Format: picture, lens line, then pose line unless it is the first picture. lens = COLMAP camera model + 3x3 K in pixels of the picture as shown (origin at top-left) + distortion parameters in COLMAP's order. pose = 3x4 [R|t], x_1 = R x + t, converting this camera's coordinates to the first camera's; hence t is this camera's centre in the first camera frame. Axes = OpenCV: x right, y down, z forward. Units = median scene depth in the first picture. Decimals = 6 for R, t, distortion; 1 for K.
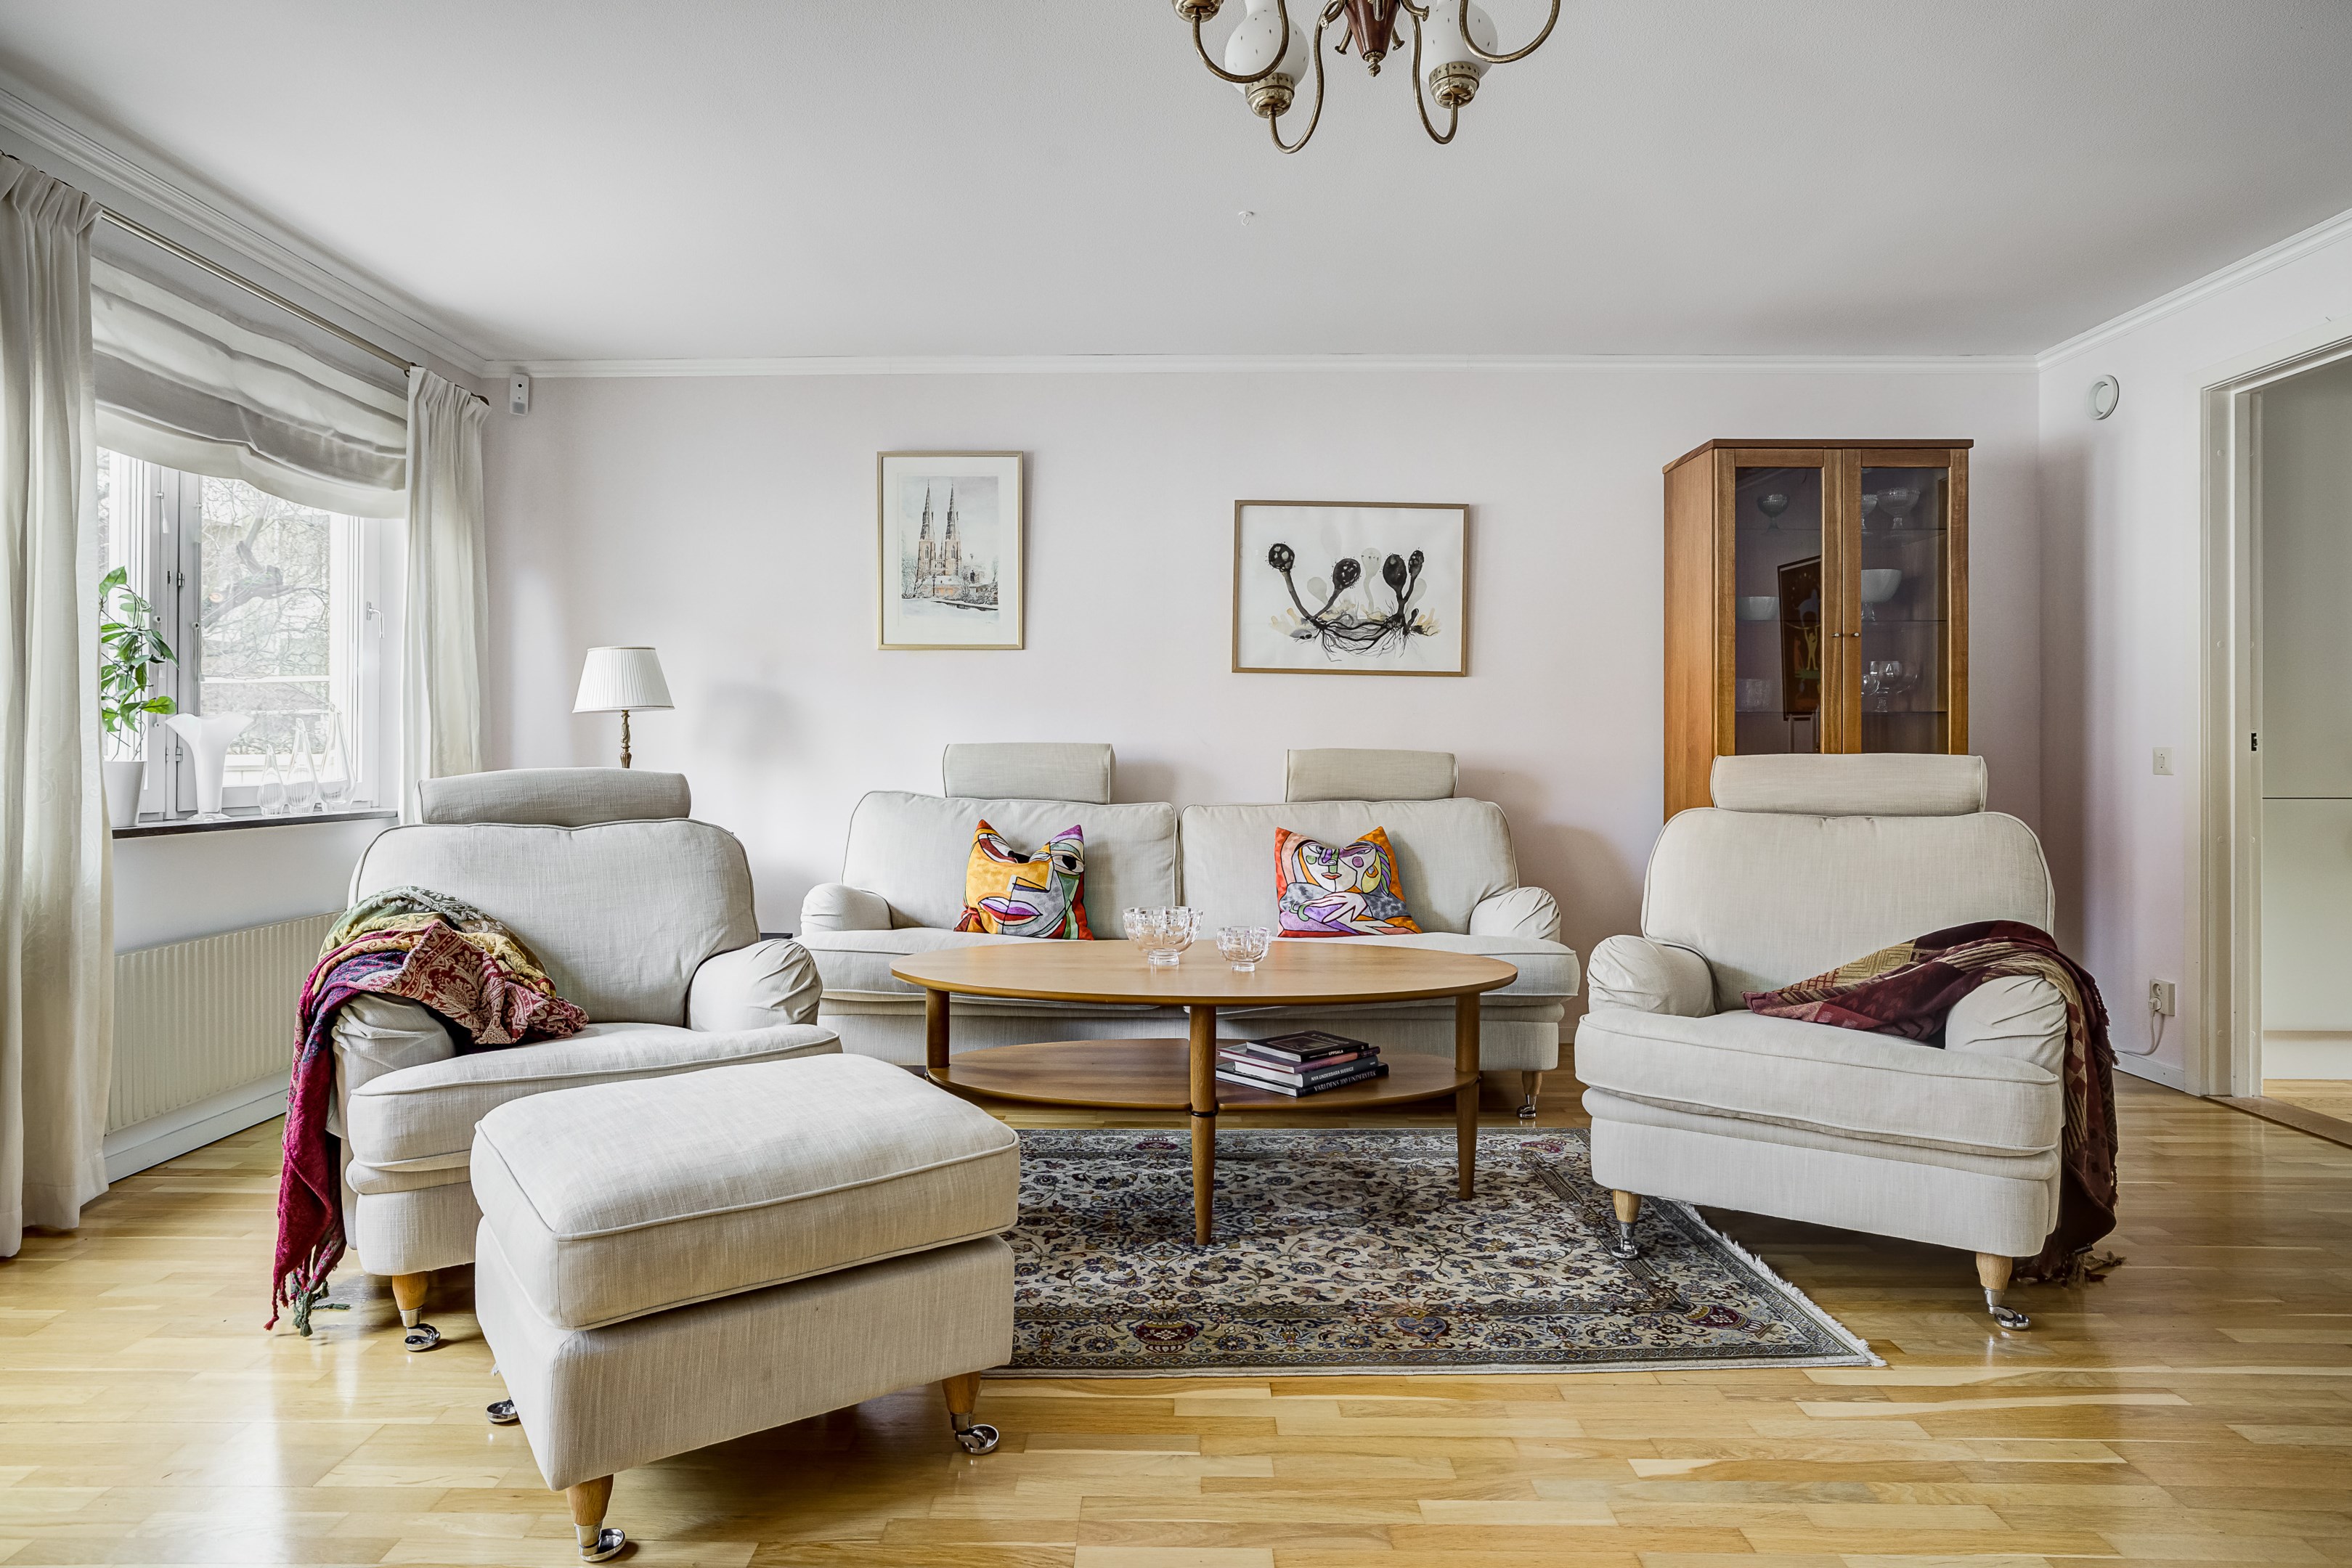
lens RADIAL K [[1355.0, 0, 1147.9], [0, 1355.0, 752.6], [0, 0, 1]] dist [-0.020654, 0.012316]
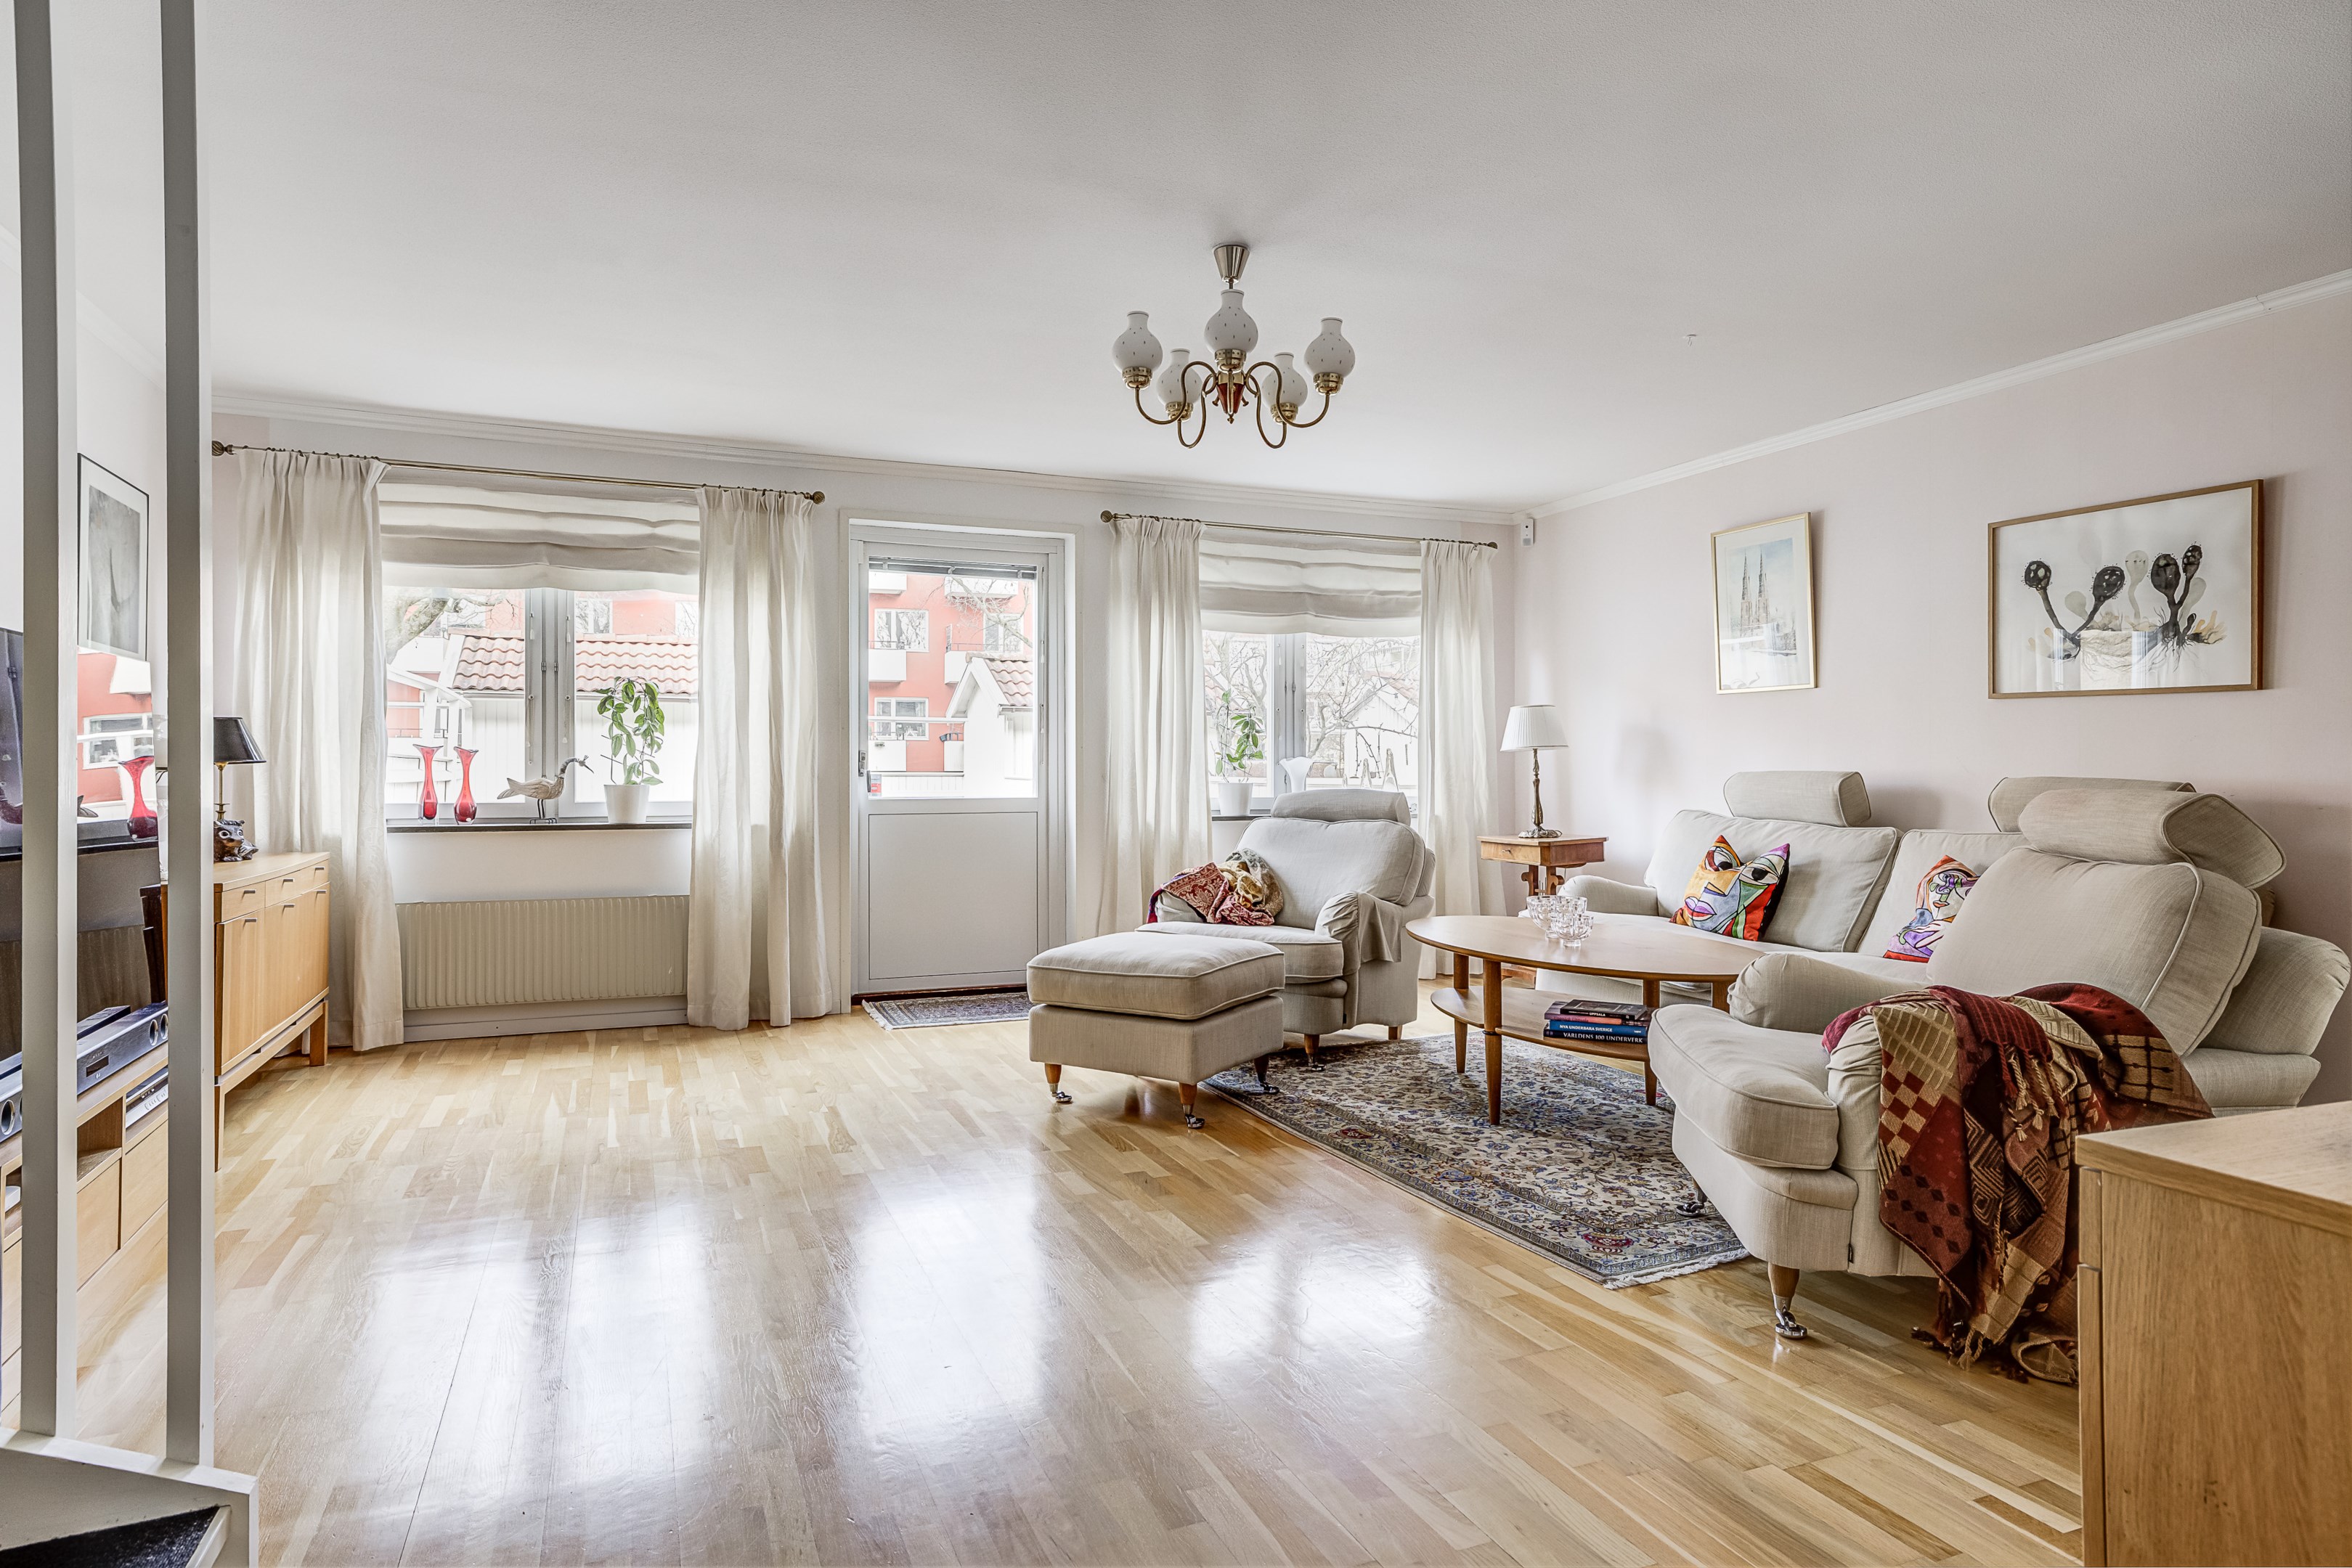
lens RADIAL K [[1355.0, 0, 1181.0], [0, 1355.0, 761.1], [0, 0, 1]] dist [-0.020654, 0.012316]
pose [[0.395629, -0.008015, -0.918376, 1.149481], [0.000911, 0.999965, -0.008334, -0.010110], [0.918410, 0.002460, 0.395622, 0.118409]]
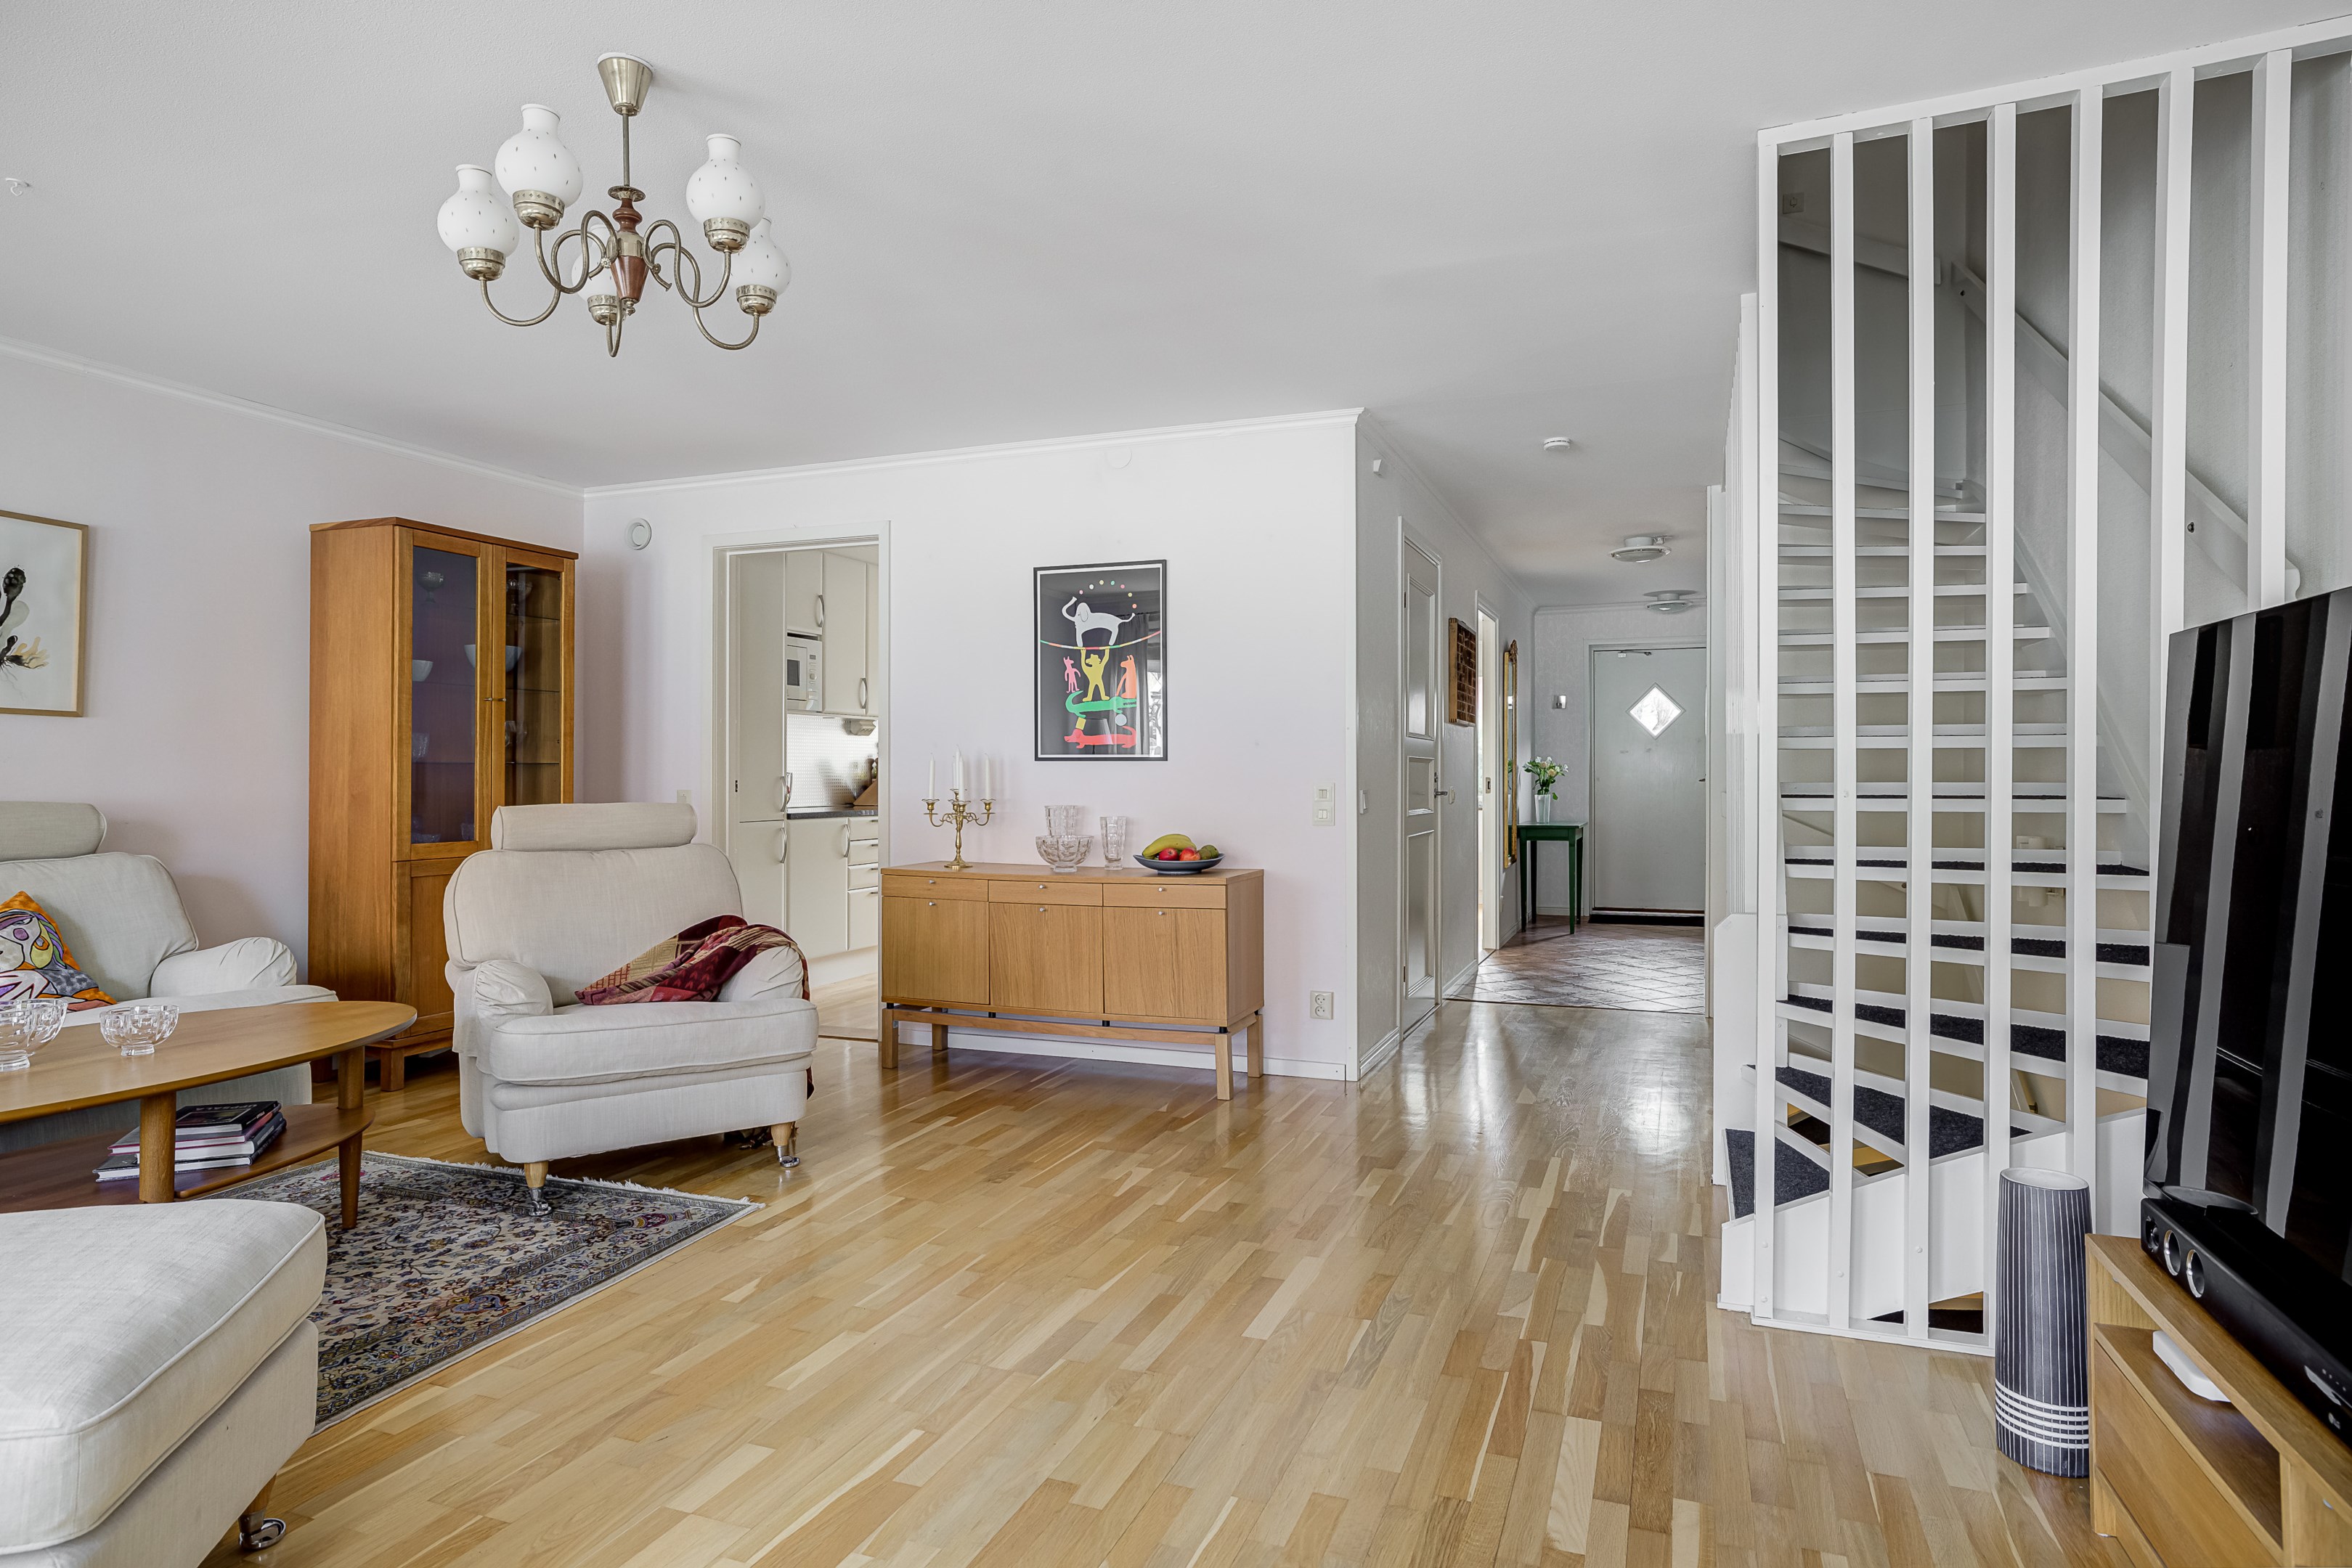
lens RADIAL K [[1355.0, 0, 1178.5], [0, 1355.0, 775.2], [0, 0, 1]] dist [-0.020654, 0.012316]
pose [[0.335608, -0.005714, 0.941984, -0.562327], [-0.000385, 0.999981, 0.006203, -0.036425], [-0.942002, -0.002444, 0.335599, 0.024745]]
